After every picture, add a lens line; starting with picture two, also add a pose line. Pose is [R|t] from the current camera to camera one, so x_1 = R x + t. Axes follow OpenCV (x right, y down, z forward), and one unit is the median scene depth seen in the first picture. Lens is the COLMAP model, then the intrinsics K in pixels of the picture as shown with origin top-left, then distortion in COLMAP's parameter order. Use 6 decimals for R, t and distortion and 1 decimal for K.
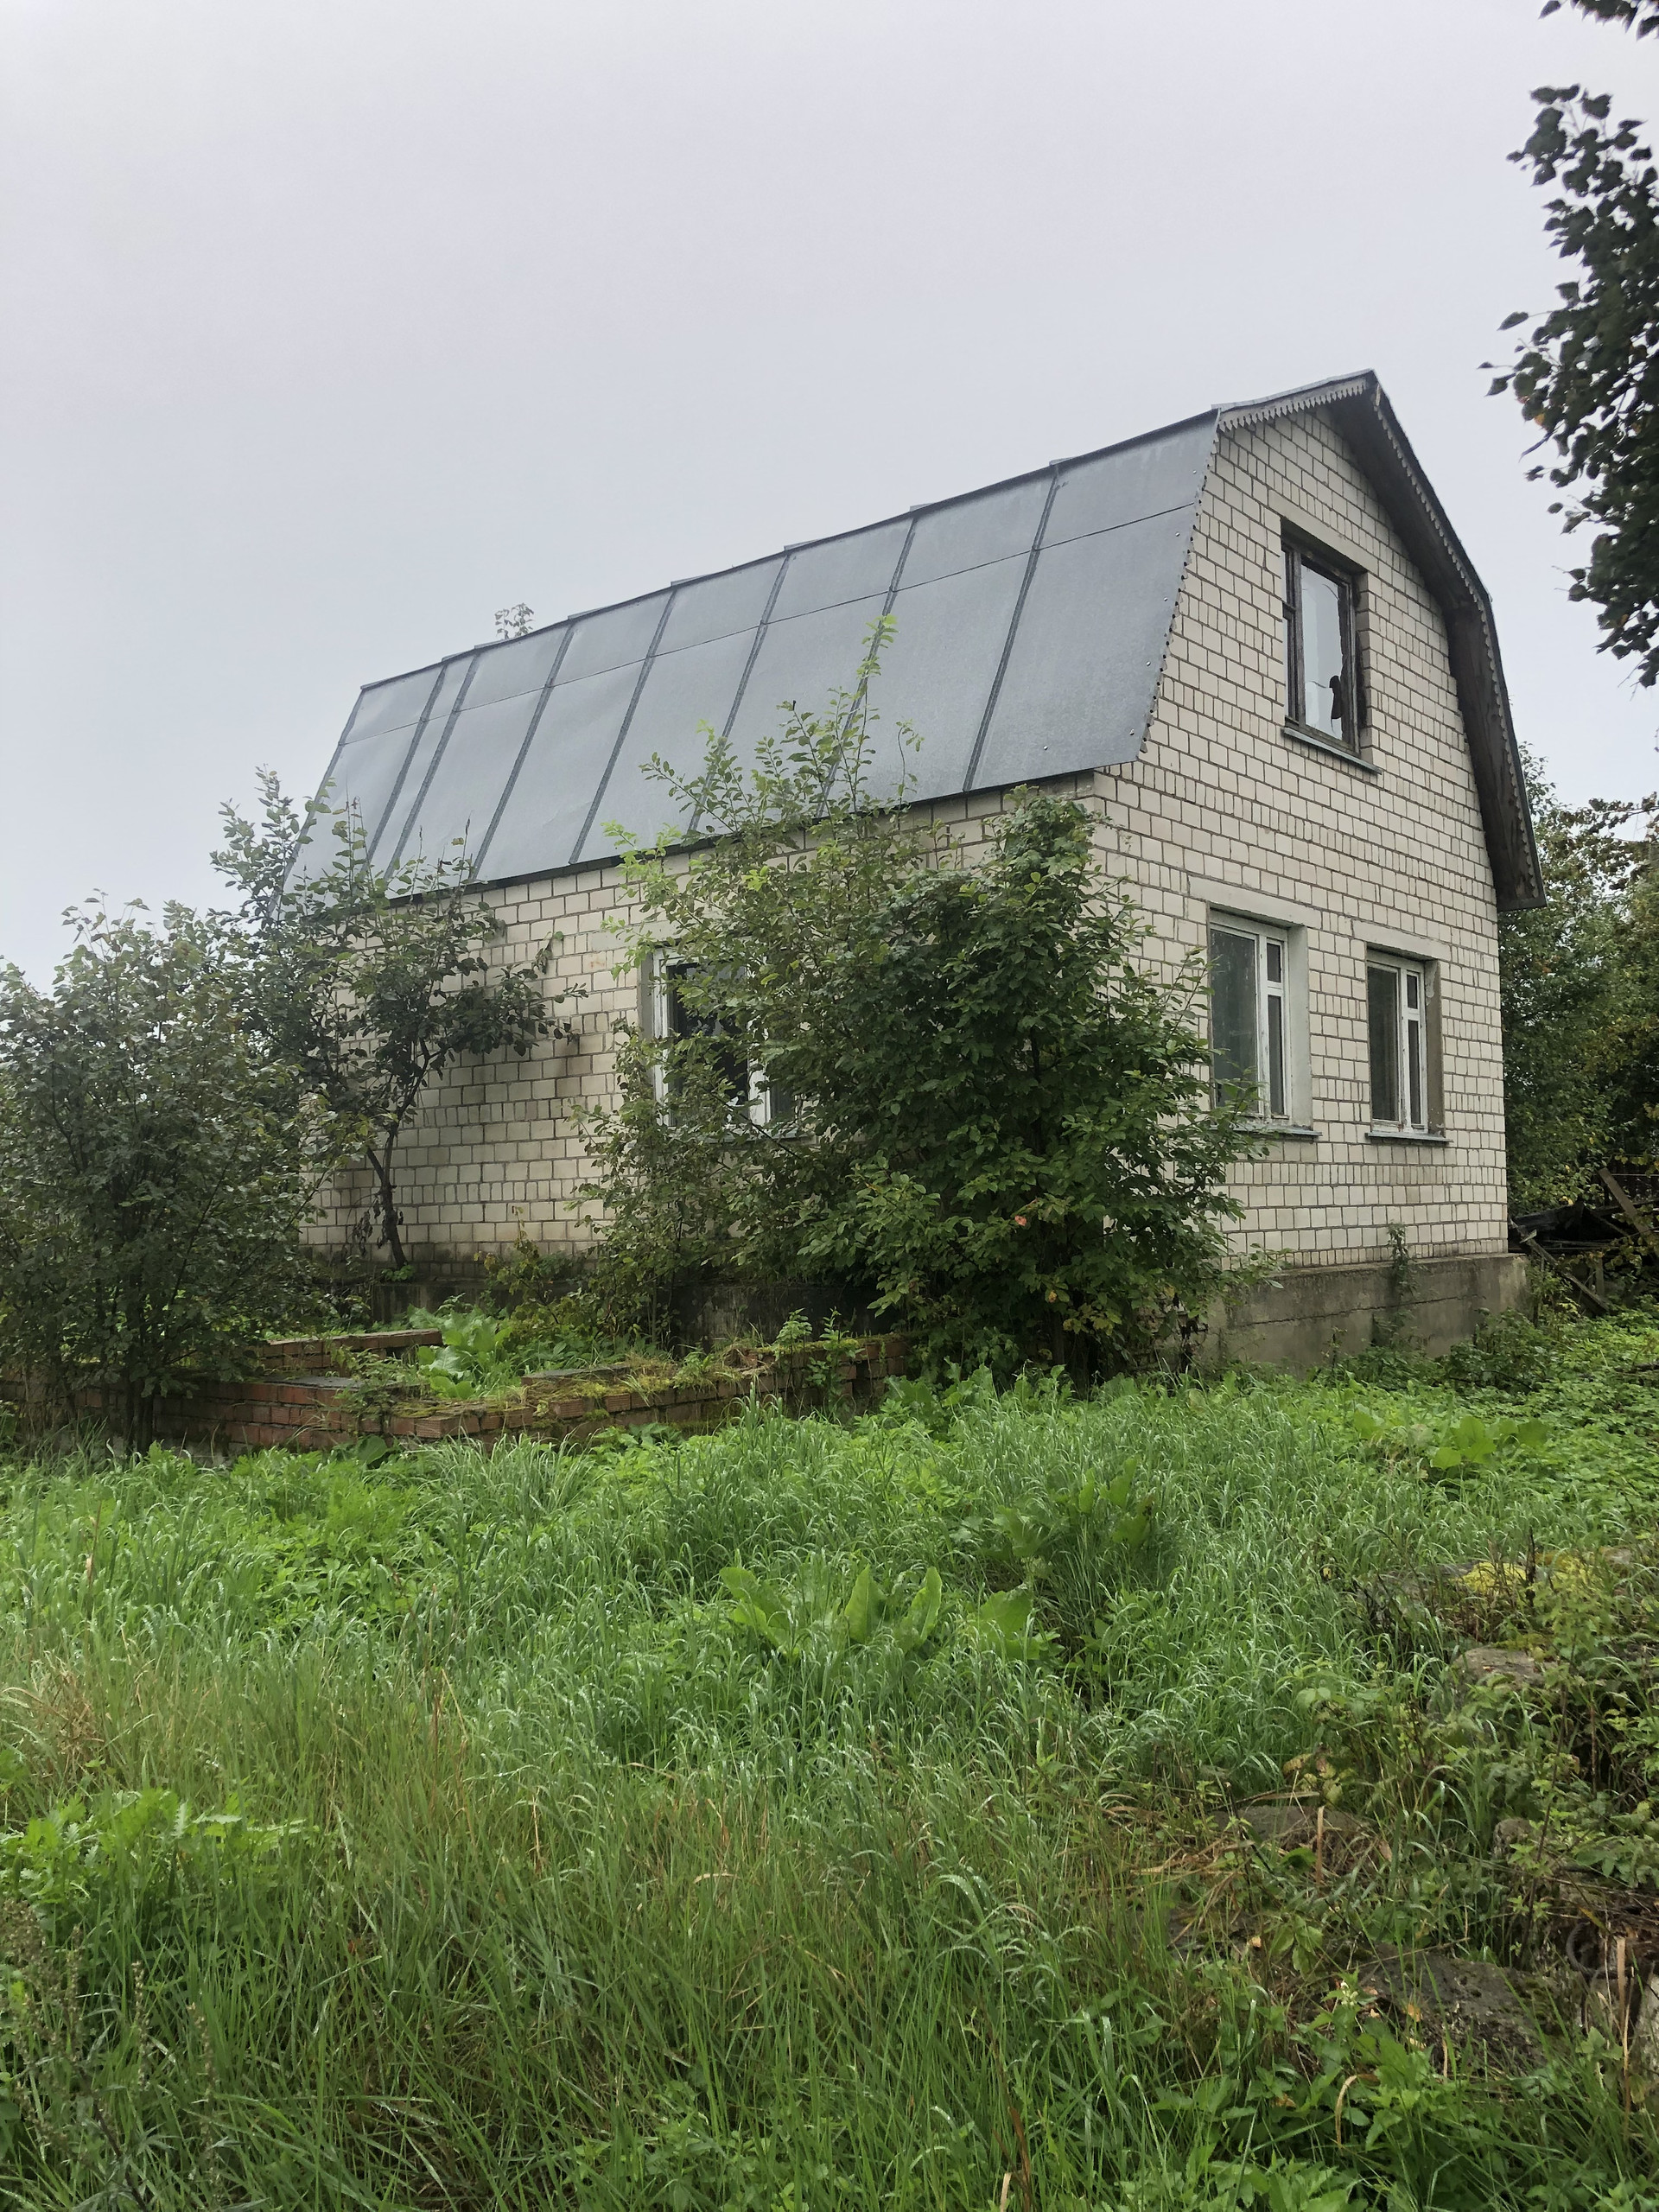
lens RADIAL K [[1812.0, 0, 834.8], [0, 1812.0, 1089.0], [0, 0, 1]] dist [0.046244, -0.042742]
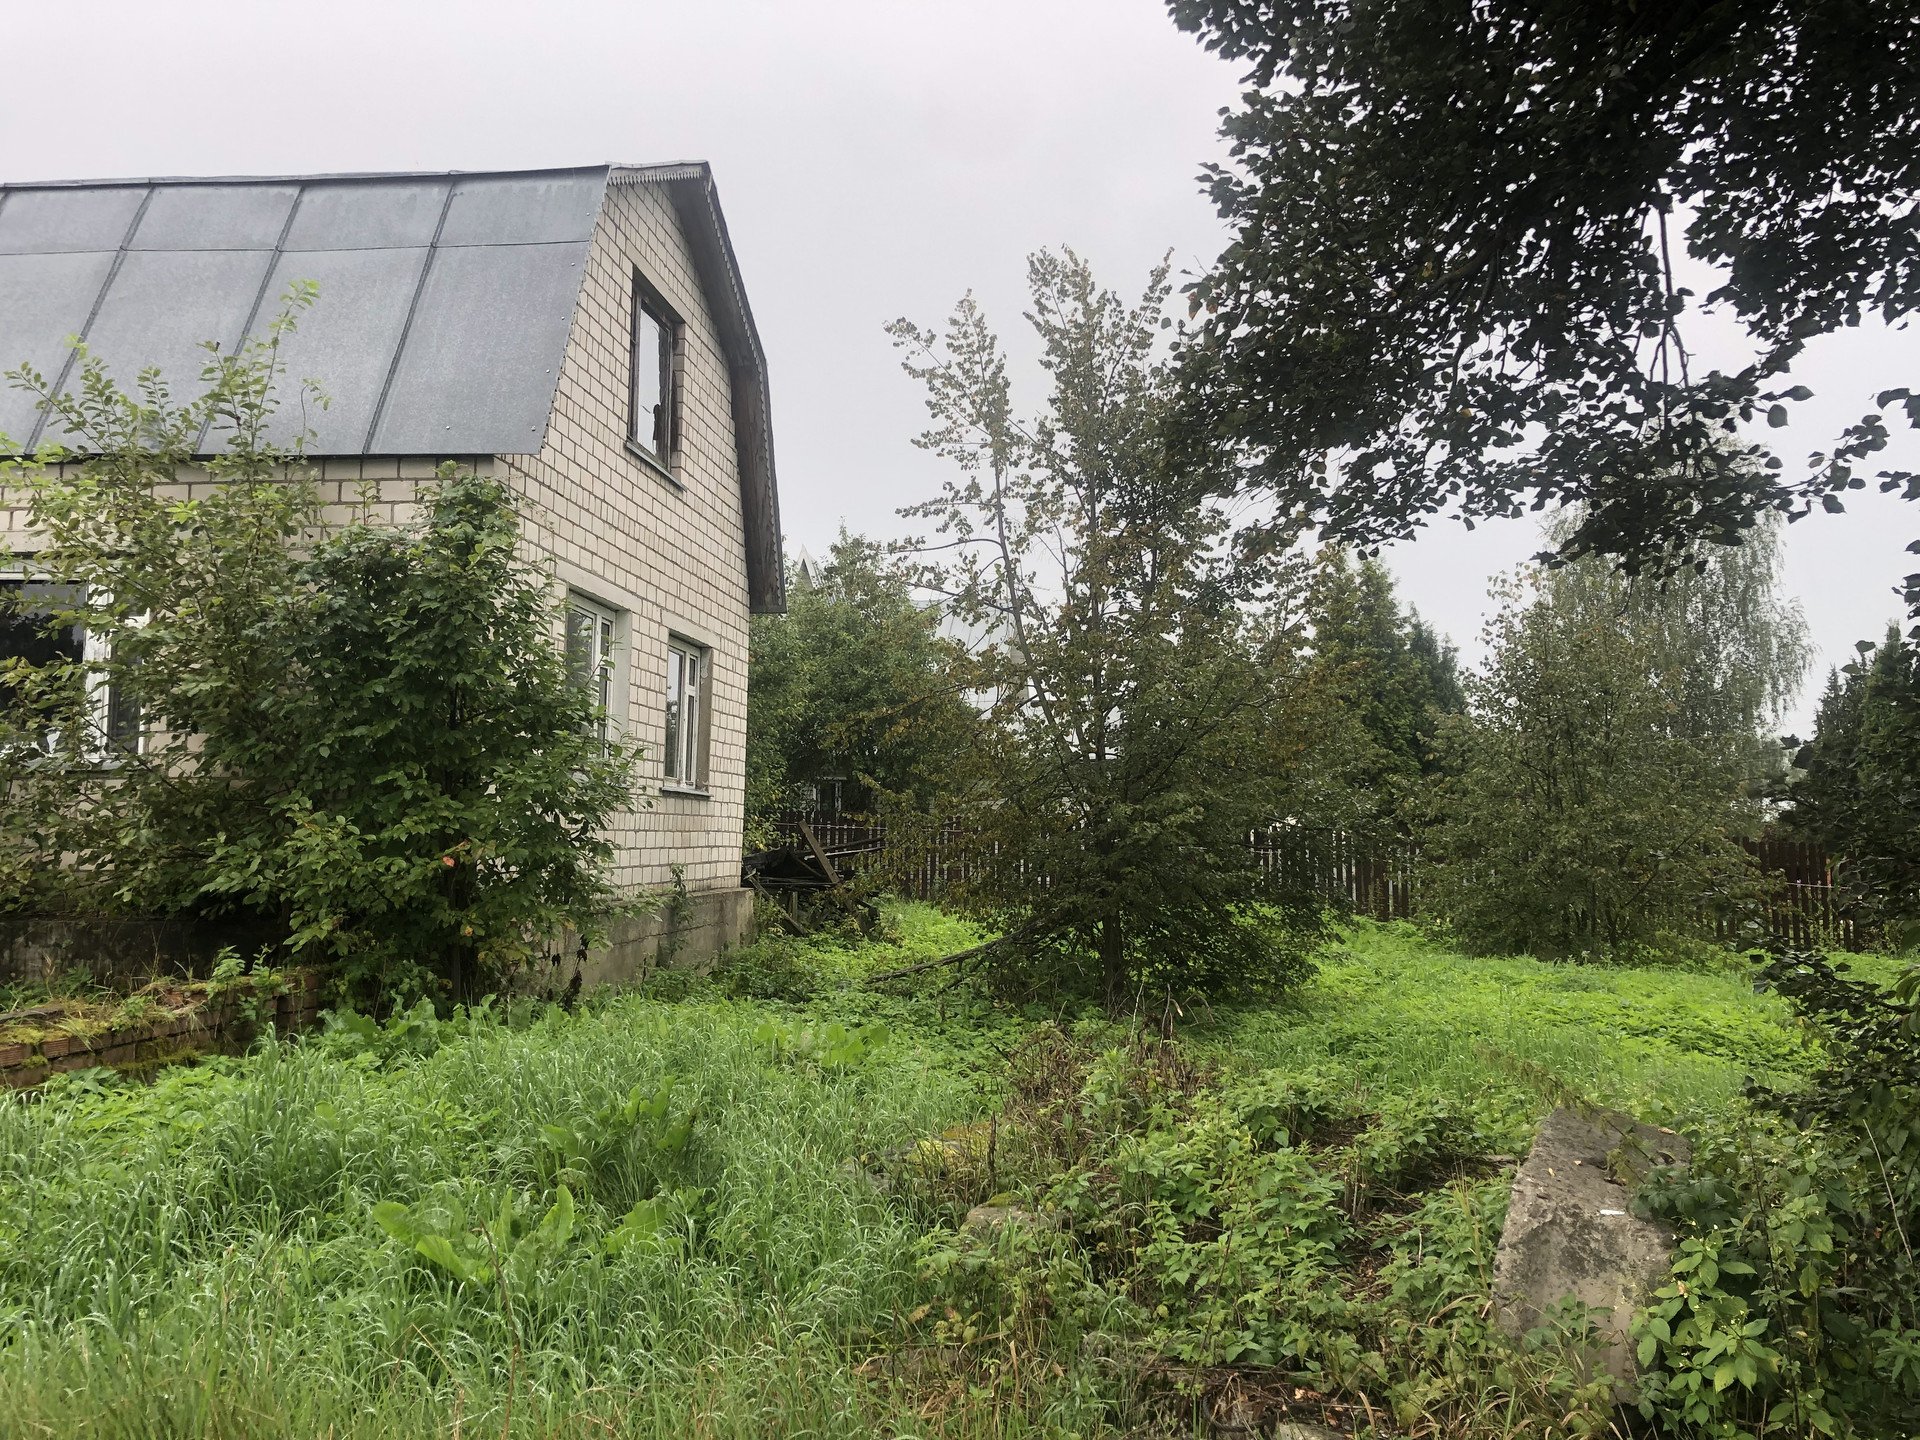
lens RADIAL K [[1572.8, 0, 965.1], [0, 1572.8, 695.0], [0, 0, 1]] dist [0.046244, -0.042742]
pose [[0.835289, 0.076327, 0.544487, -0.107503], [-0.062030, 0.997077, -0.044612, -0.002559], [-0.546300, 0.003490, 0.837582, 0.022260]]
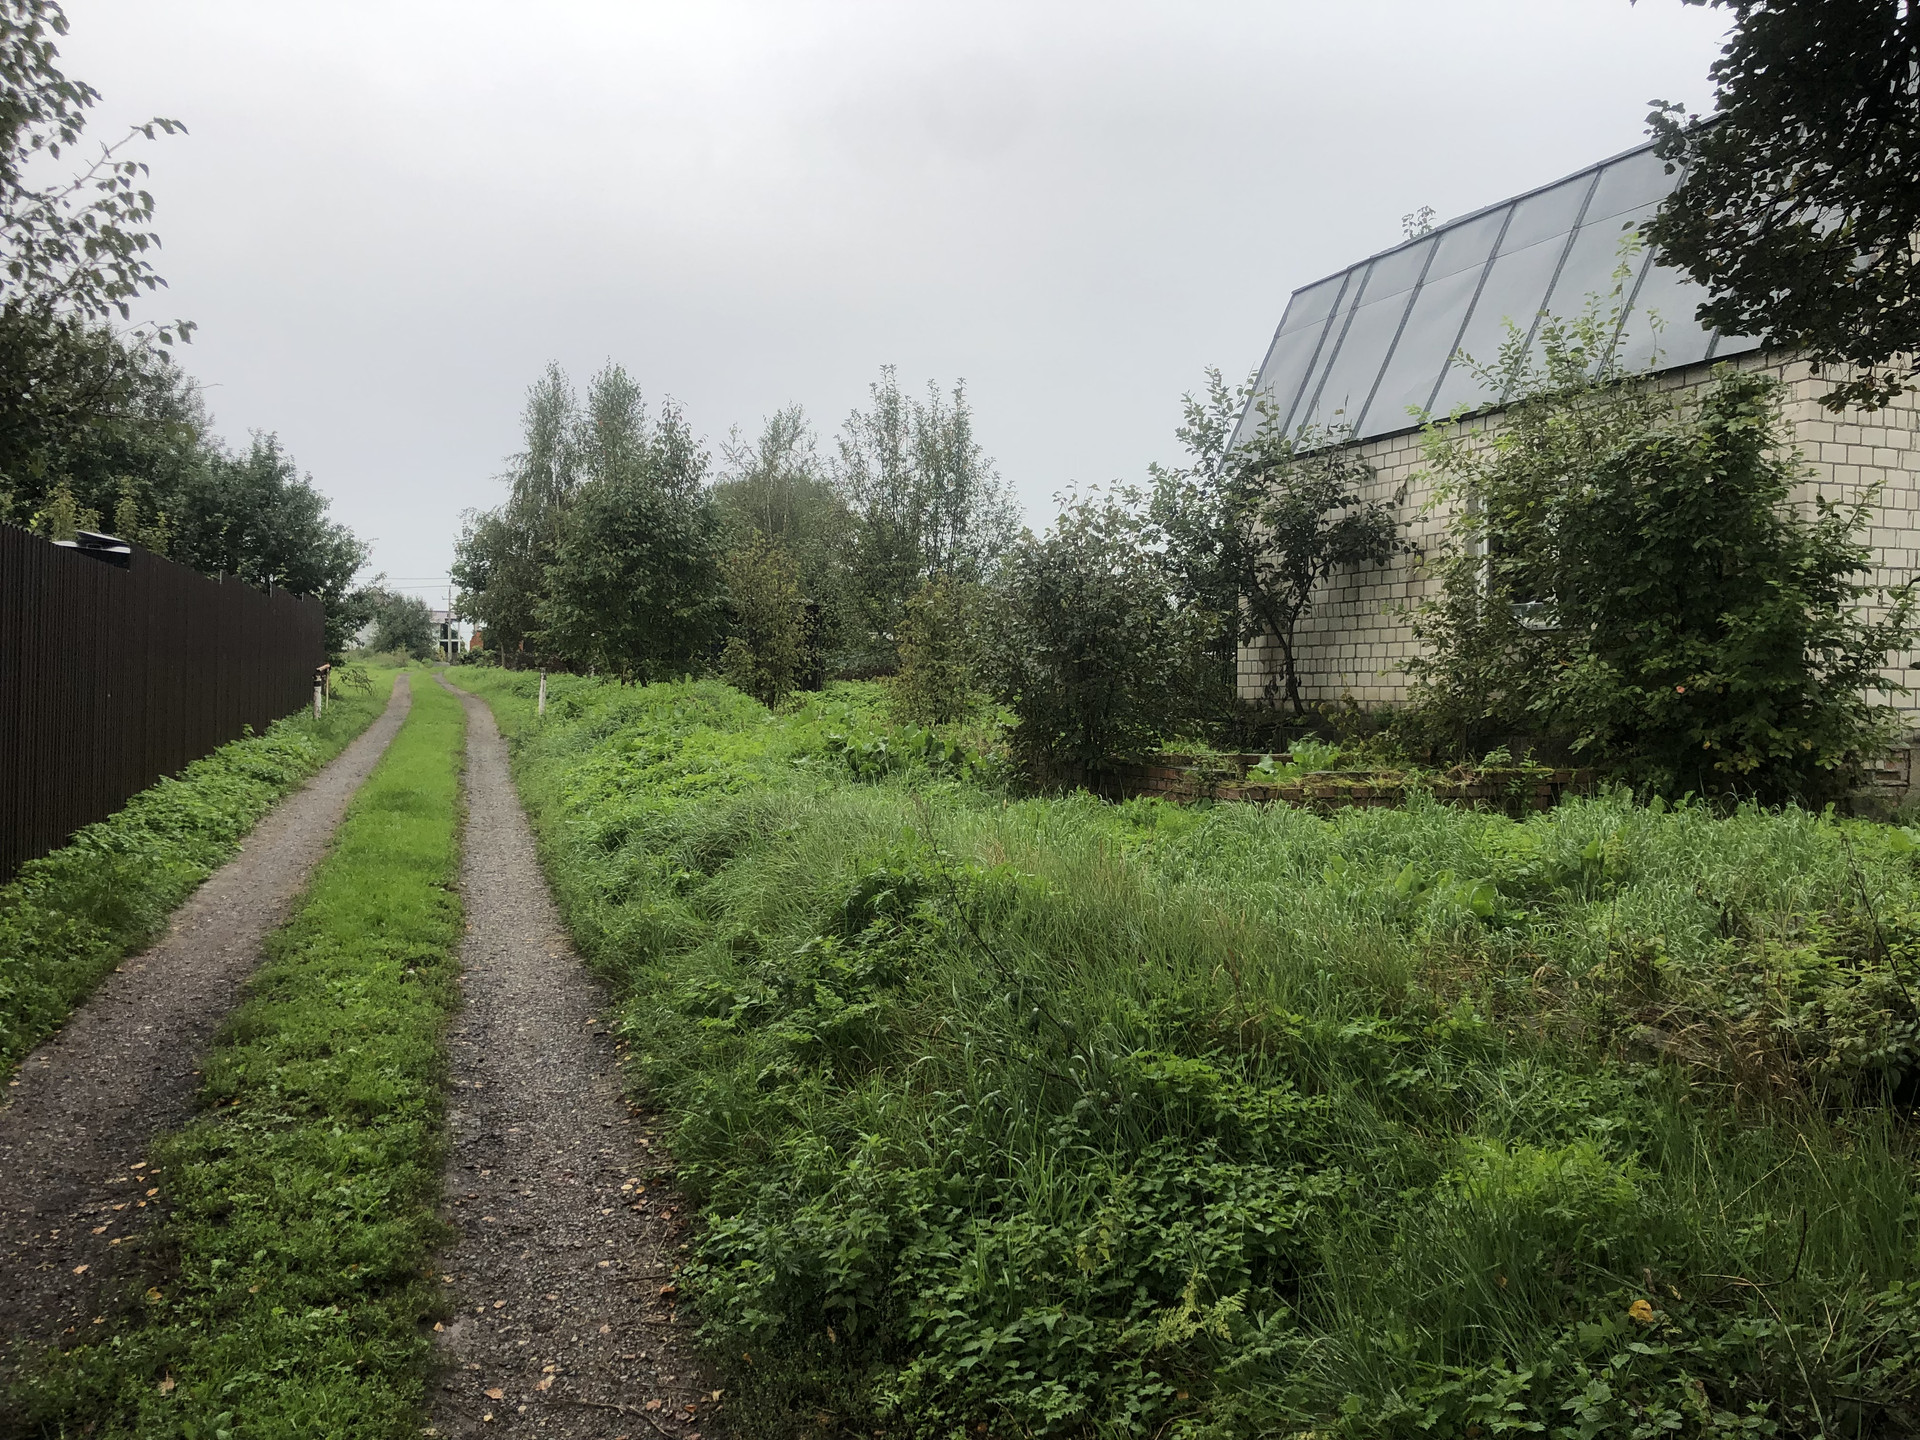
lens RADIAL K [[1572.8, 0, 950.3], [0, 1572.8, 710.3], [0, 0, 1]] dist [0.046244, -0.042742]
pose [[0.868156, 0.036257, -0.494965, 0.143592], [0.004672, 0.996686, 0.081205, -0.008226], [0.496269, -0.072811, 0.865110, -0.215195]]
